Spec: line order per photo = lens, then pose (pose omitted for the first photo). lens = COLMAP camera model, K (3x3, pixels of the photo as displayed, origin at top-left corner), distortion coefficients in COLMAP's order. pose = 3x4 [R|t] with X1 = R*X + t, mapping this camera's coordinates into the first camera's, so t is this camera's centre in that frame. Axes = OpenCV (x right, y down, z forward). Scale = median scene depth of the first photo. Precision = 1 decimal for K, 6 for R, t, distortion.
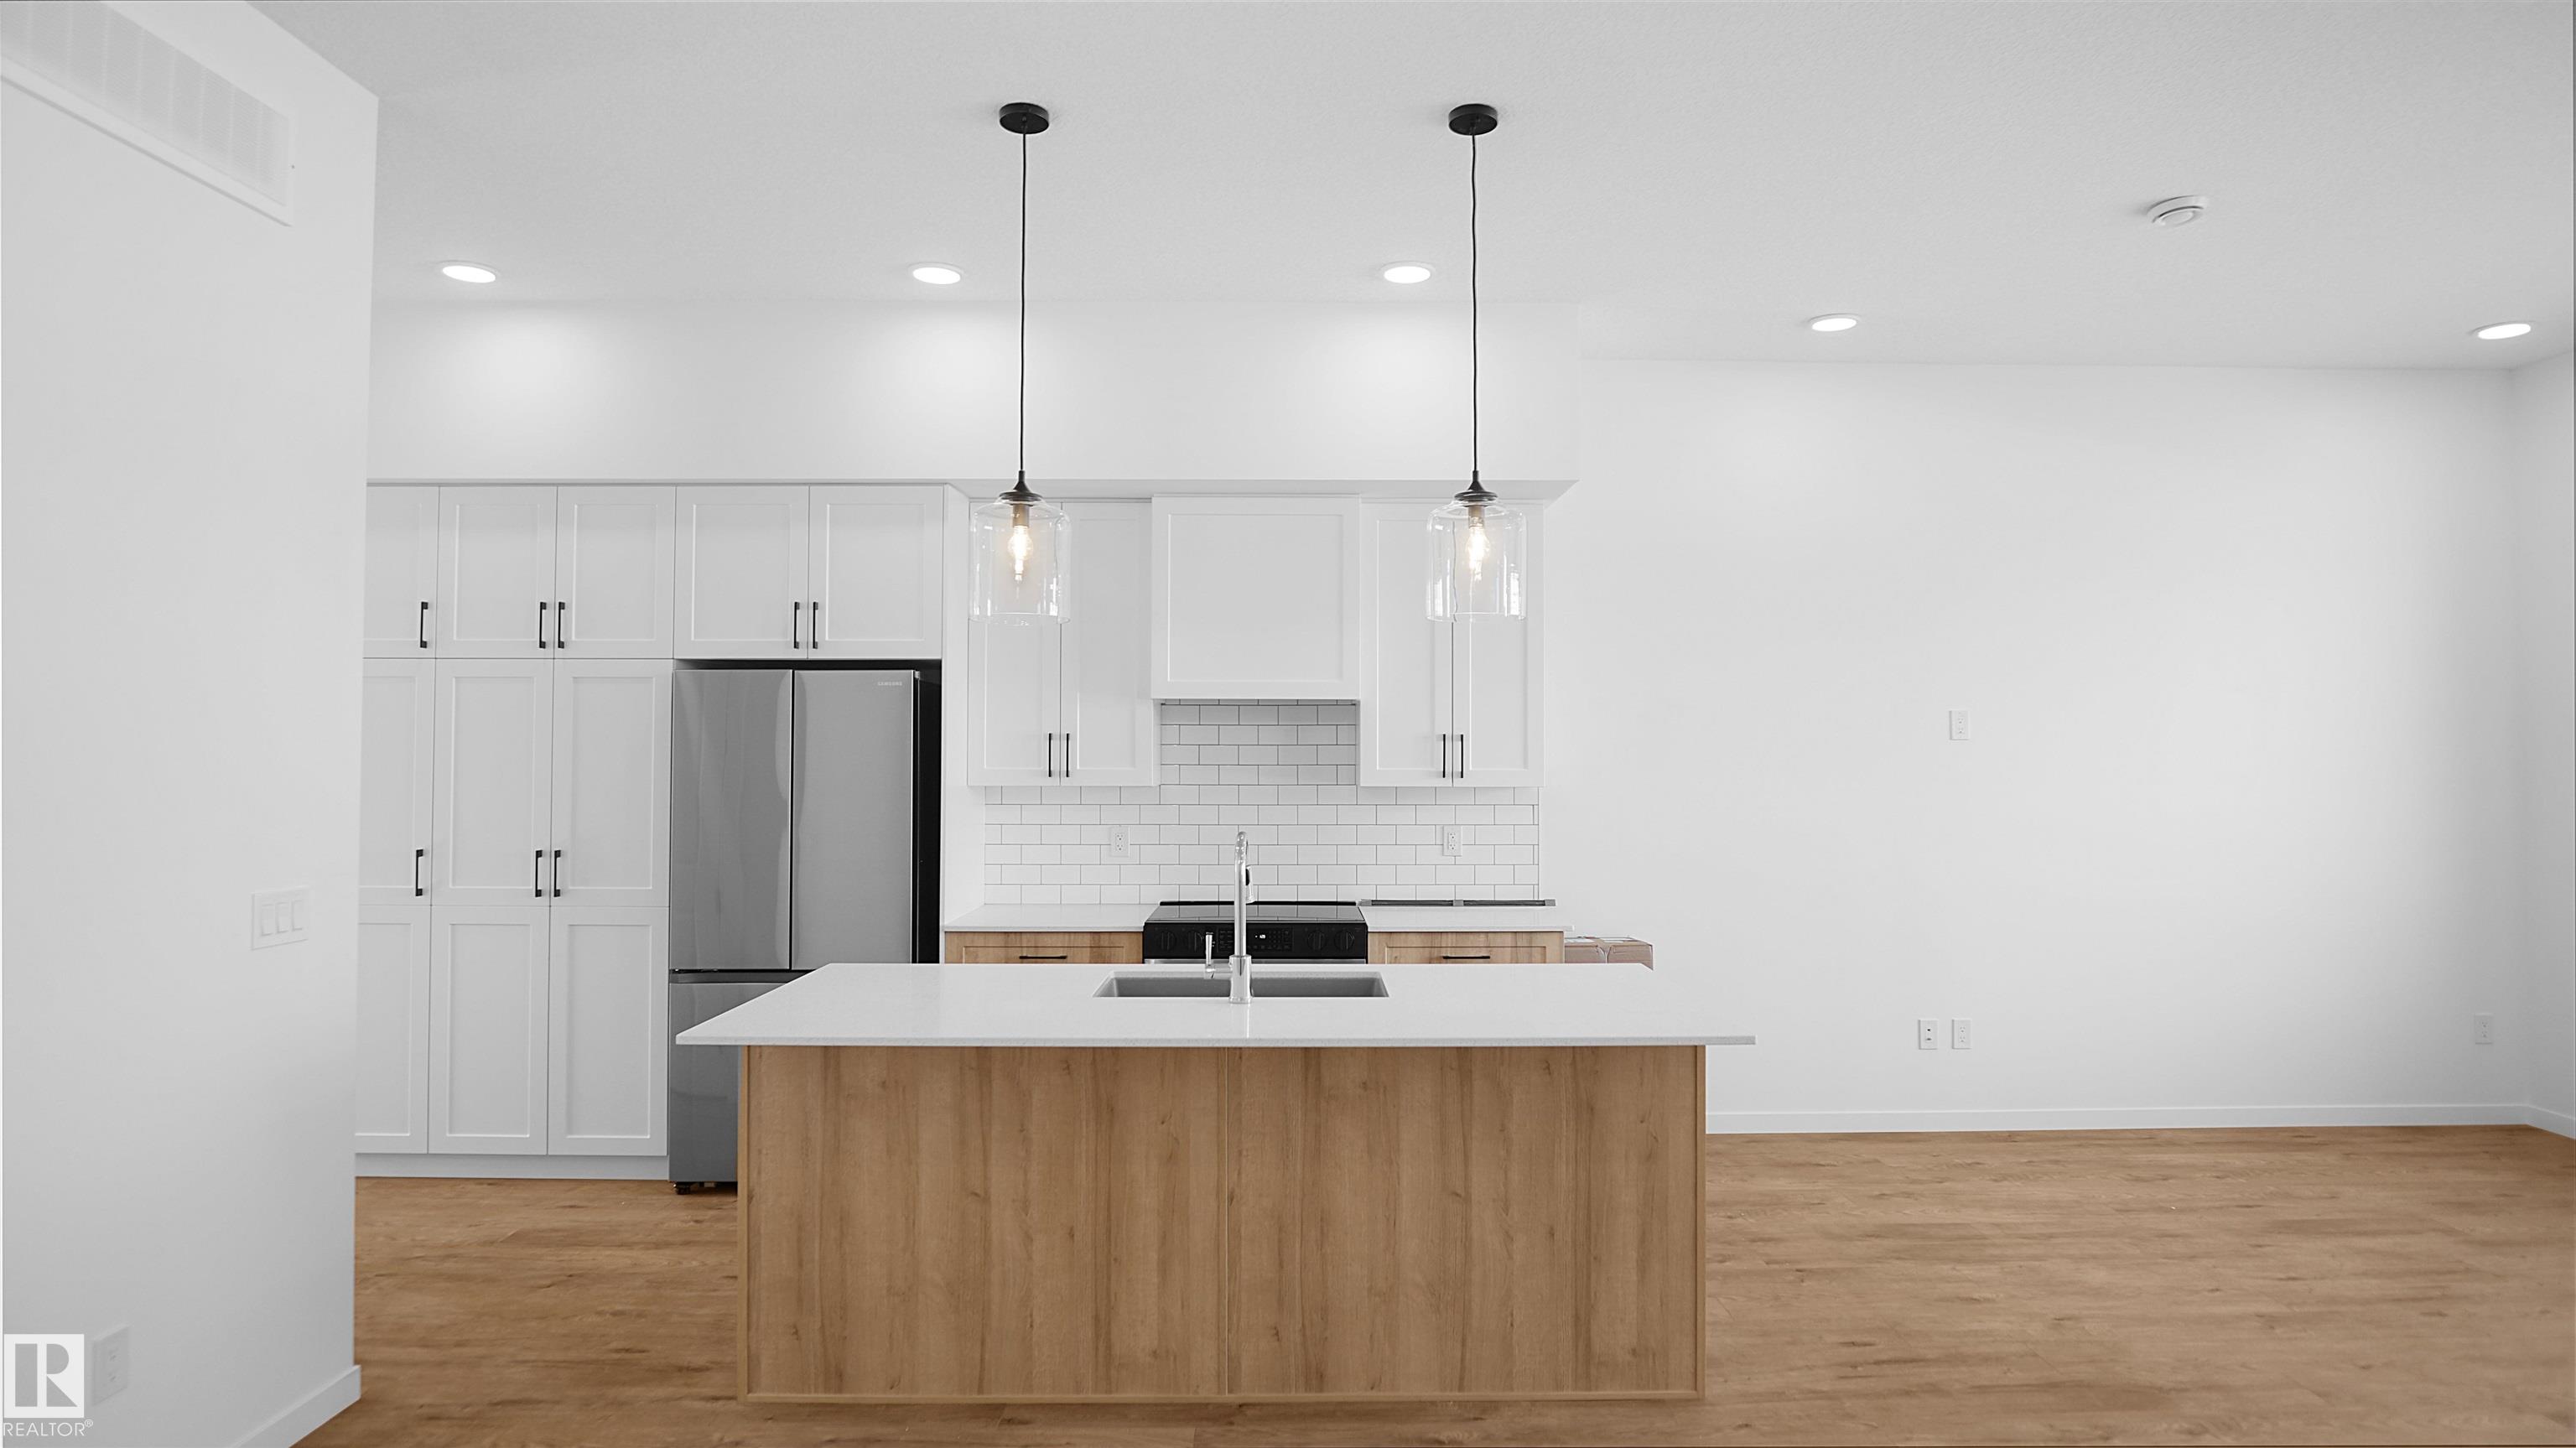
lens RADIAL K [[1372.5, 0, 1305.7], [0, 1372.5, 719.5], [0, 0, 1]] dist [-0.030688, 0.002130]
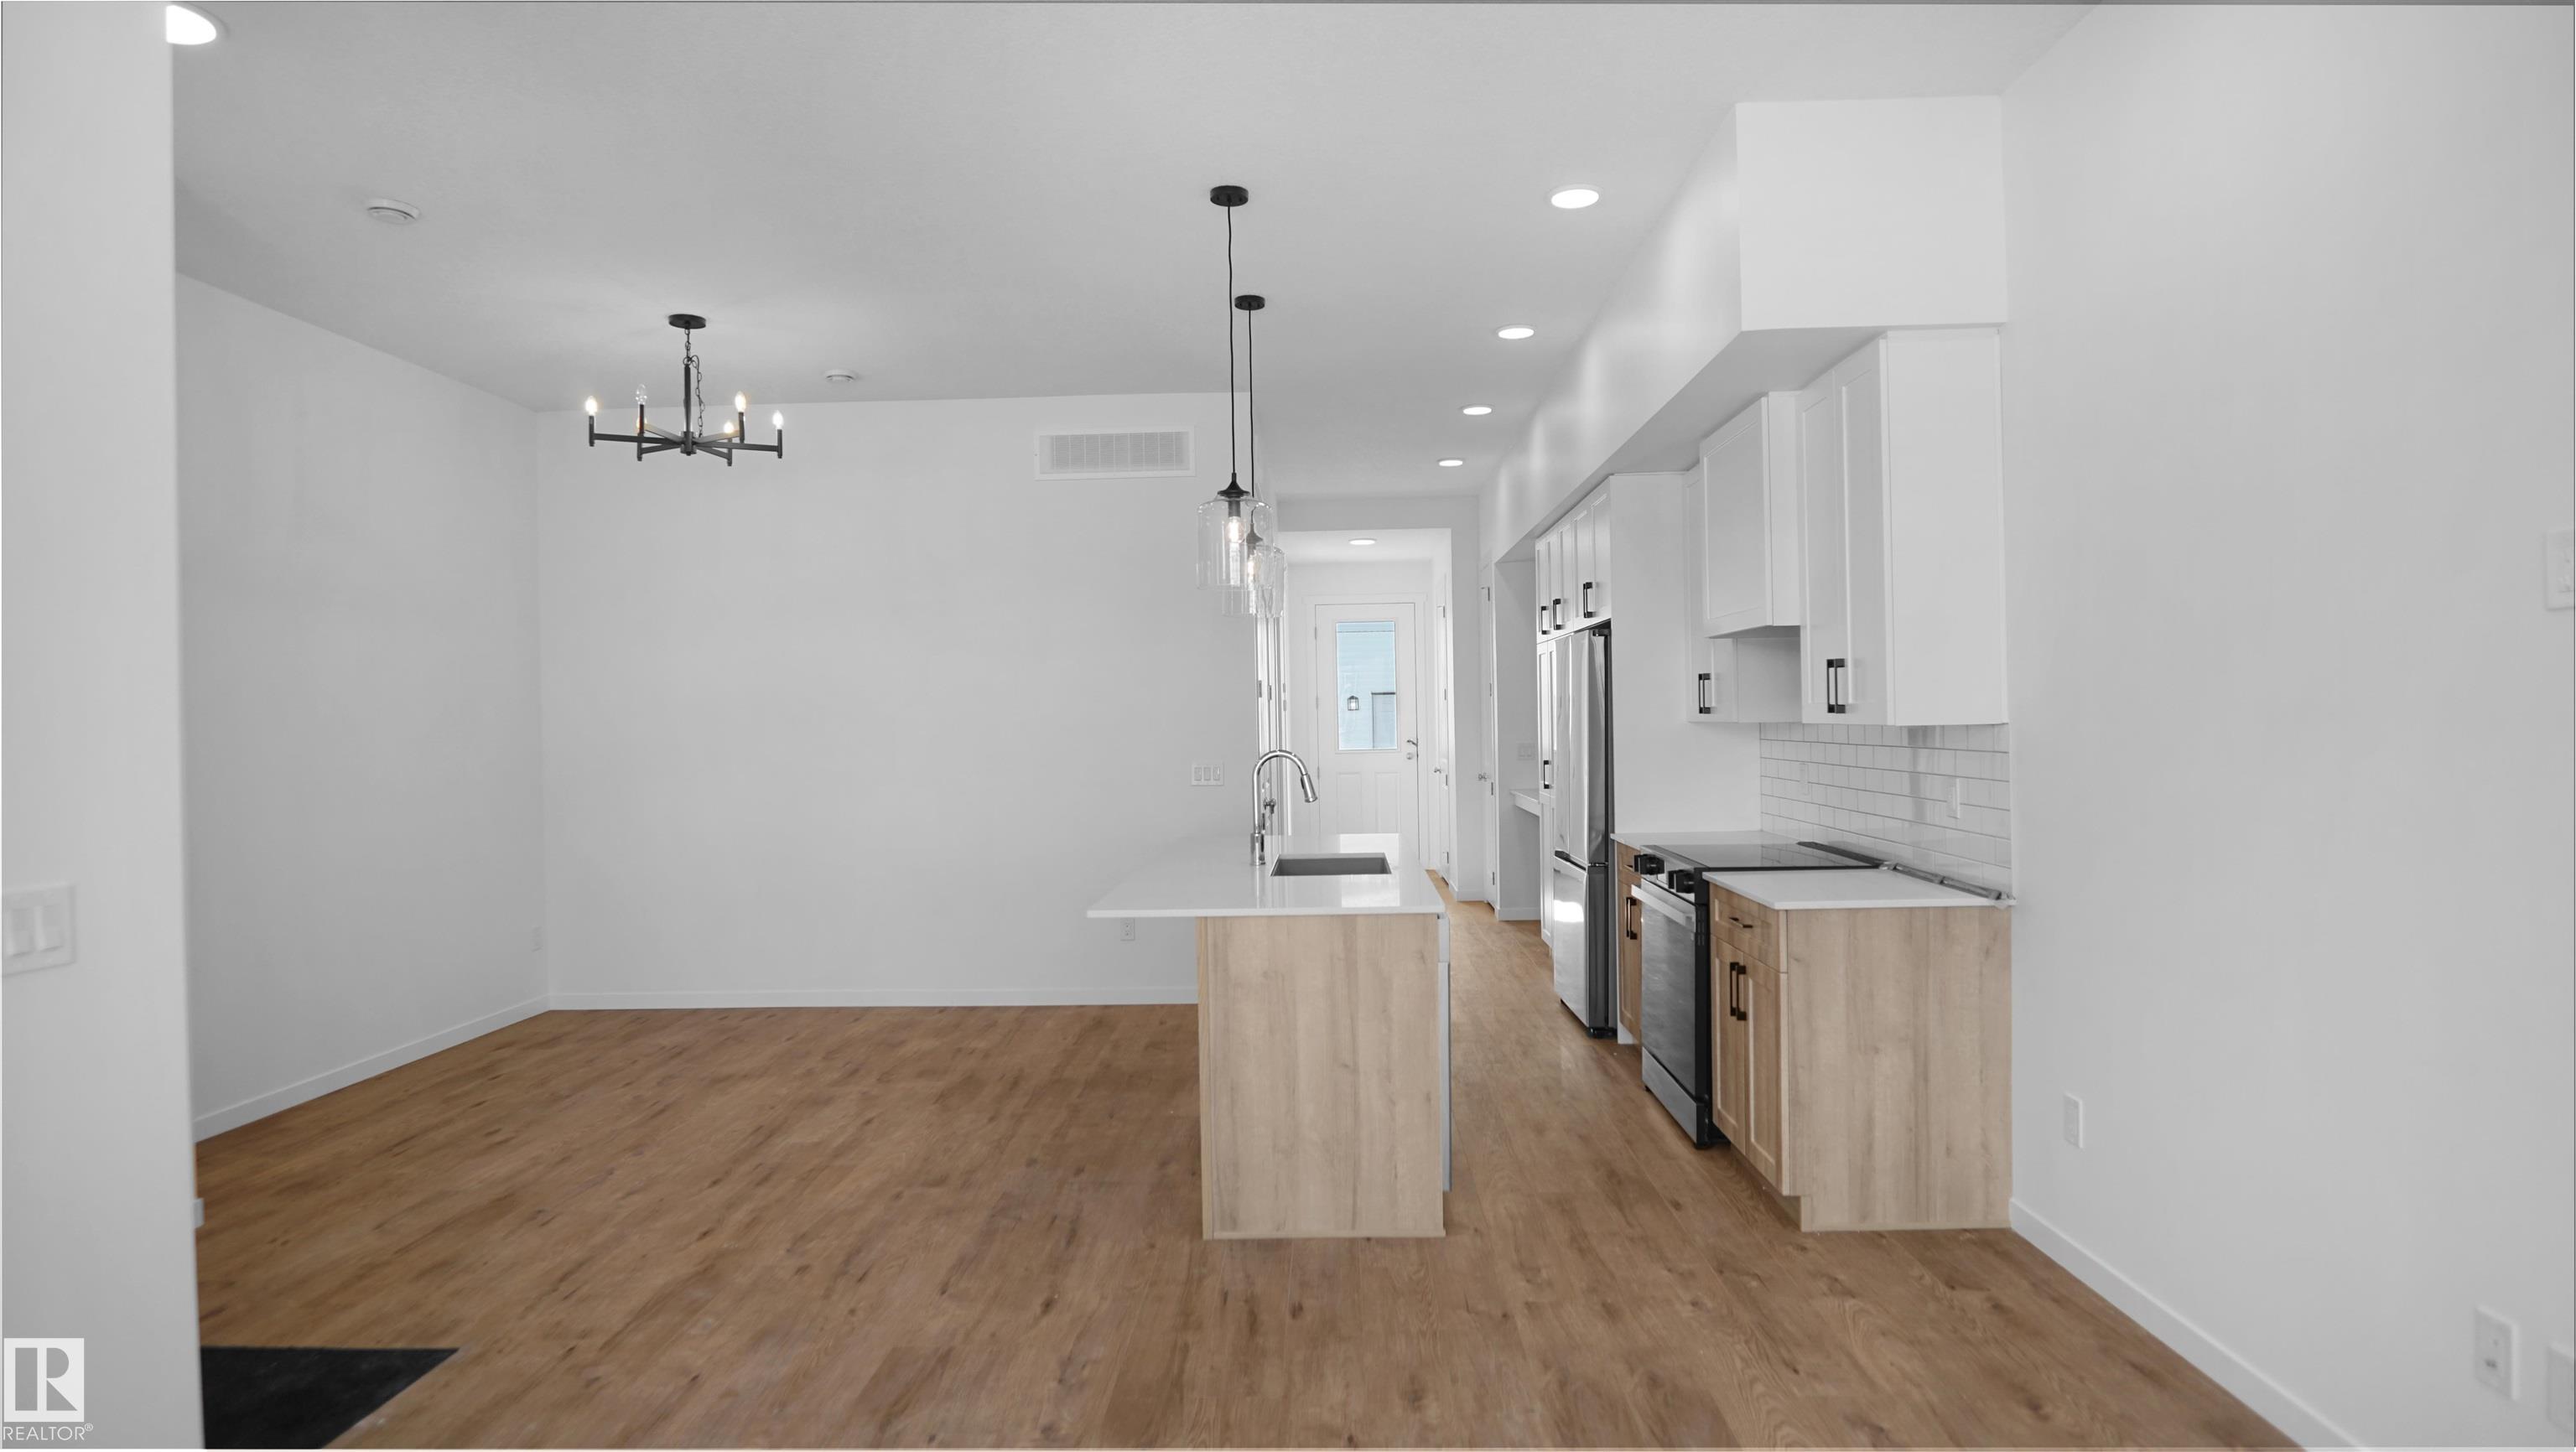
lens RADIAL K [[1372.4, 0, 1305.7], [0, 1372.4, 721.5], [0, 0, 1]] dist [-0.030688, 0.002130]
pose [[-0.032971, 0.003380, -0.999451, 1.210032], [0.039070, 0.999234, 0.002091, 0.043641], [0.998692, -0.038979, -0.033078, 0.941815]]
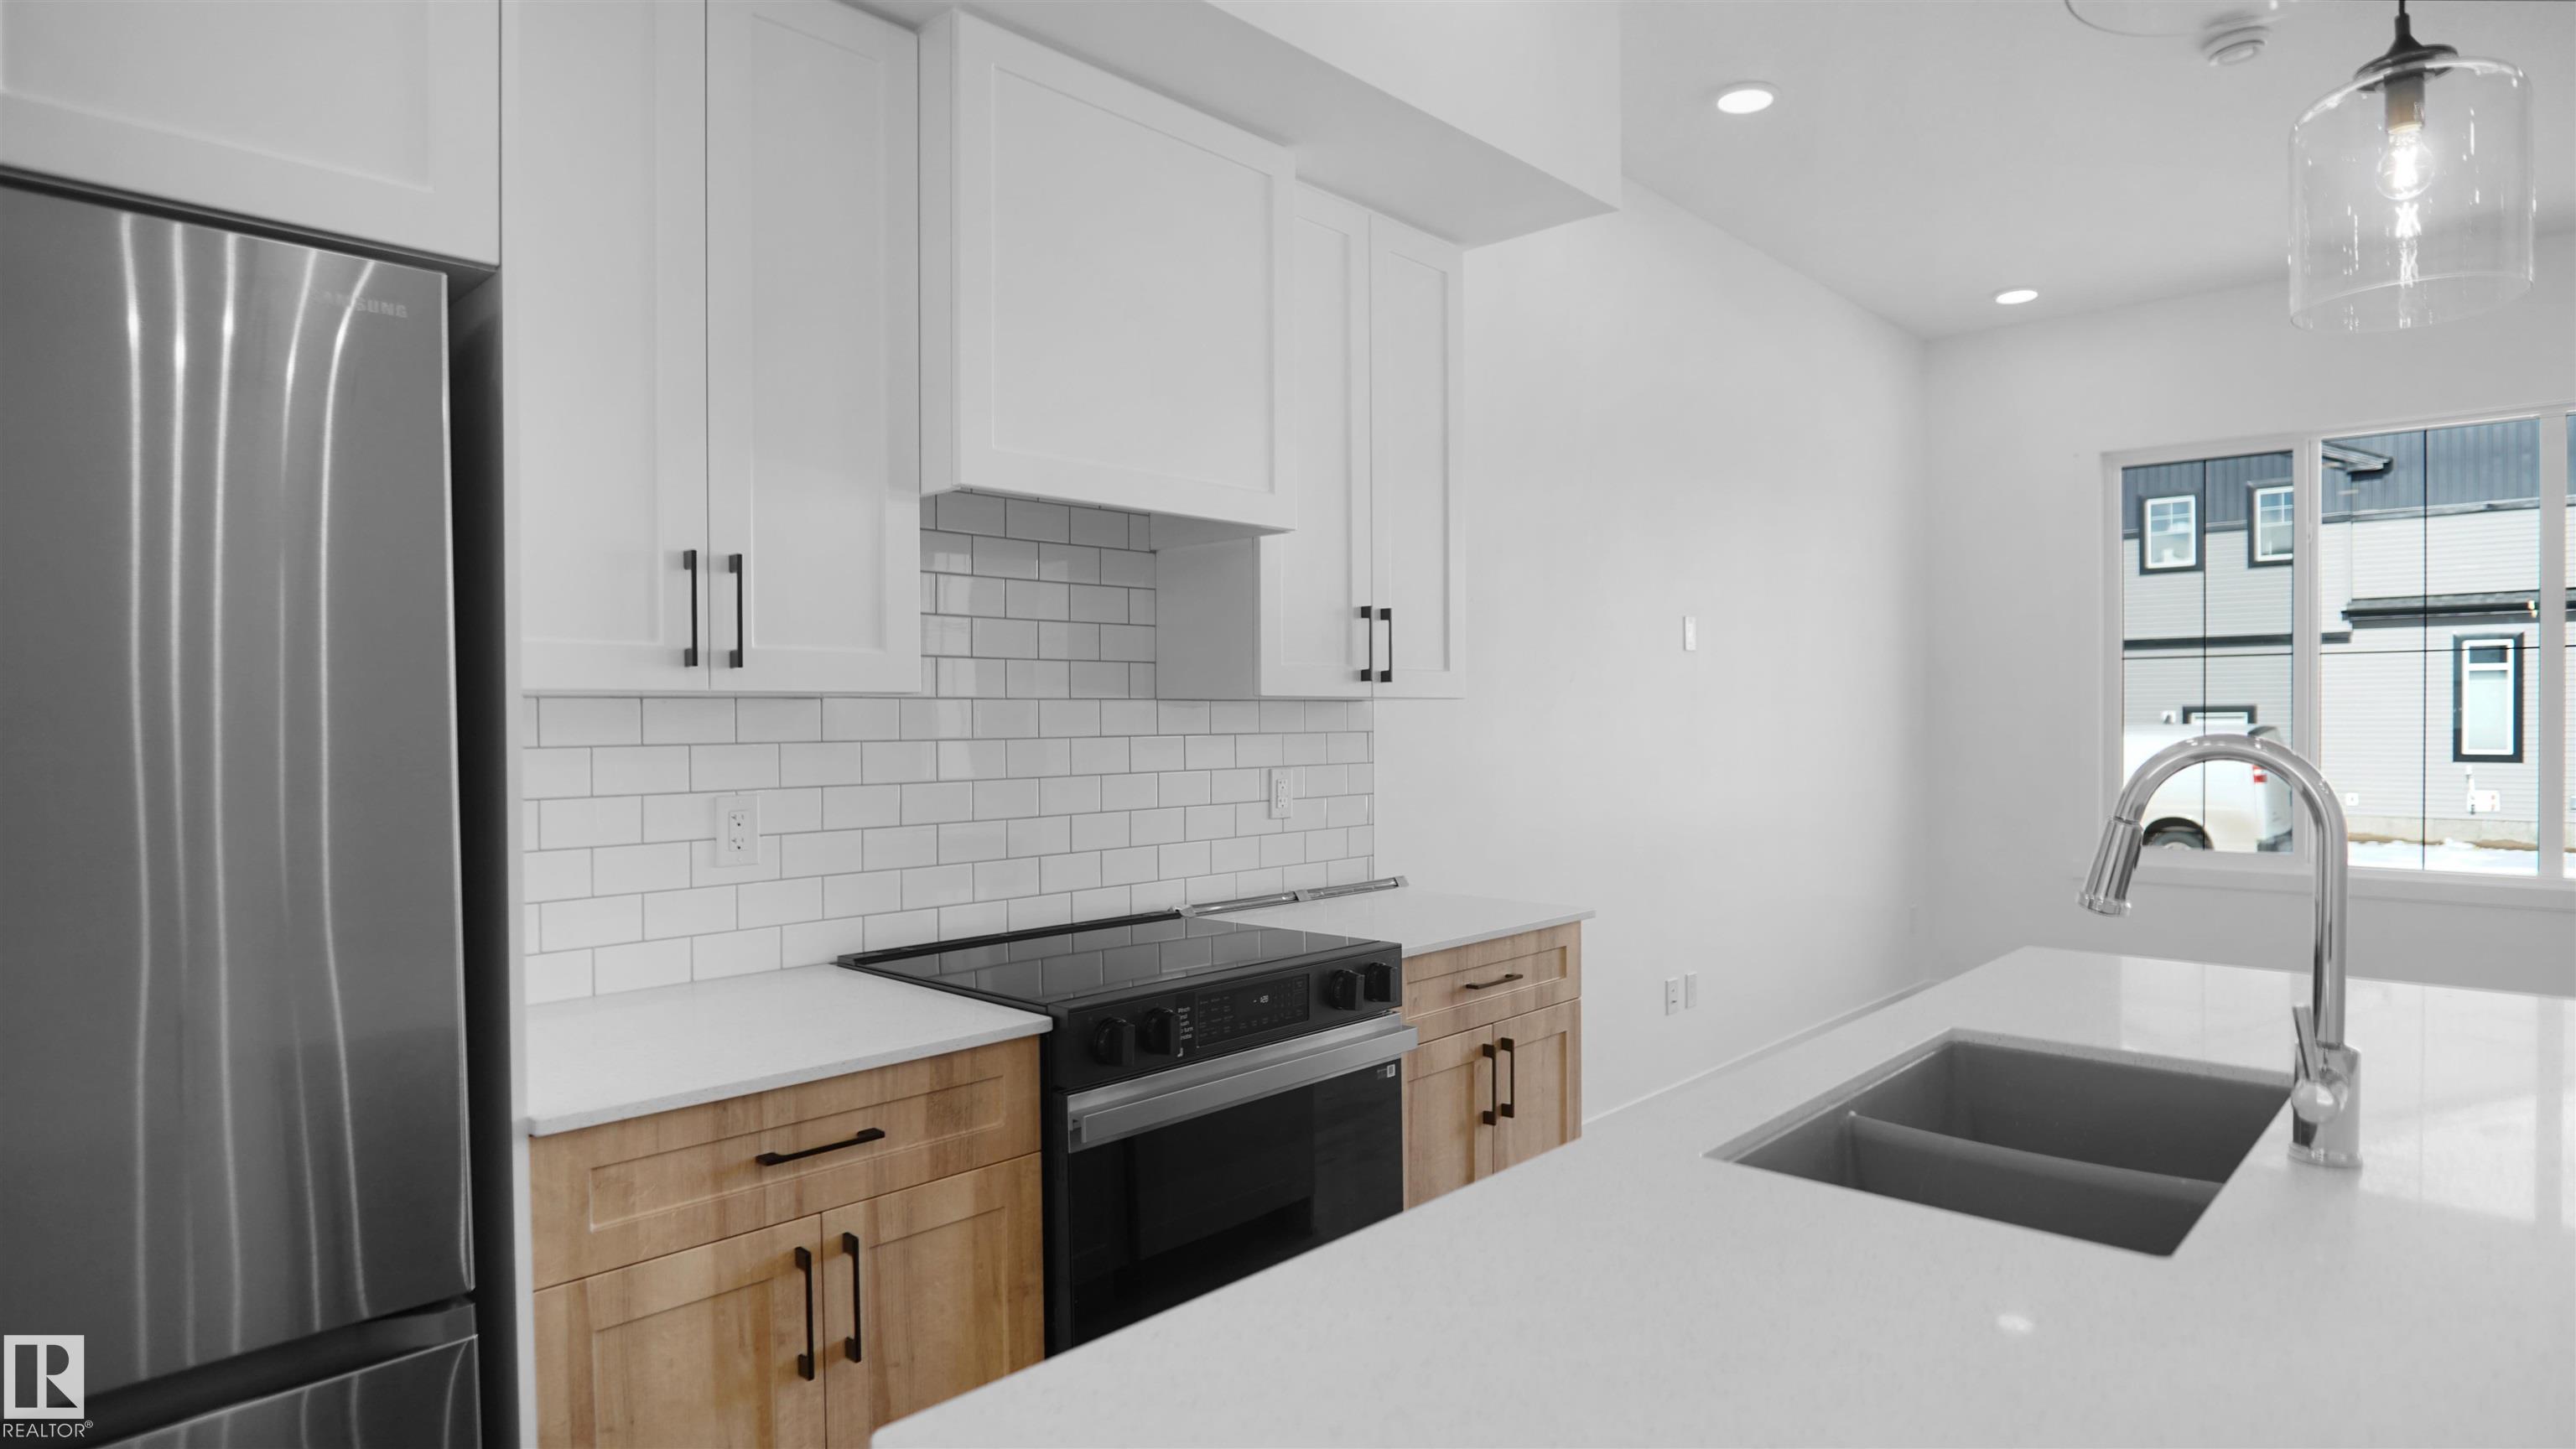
lens RADIAL K [[1379.2, 0, 1307.2], [0, 1379.2, 731.0], [0, 0, 1]] dist [-0.028856, 0.001969]
pose [[0.691259, -0.011716, 0.722512, -0.447510], [-0.008593, 0.999665, 0.024431, 0.064910], [-0.722556, -0.023097, 0.690926, 0.806776]]
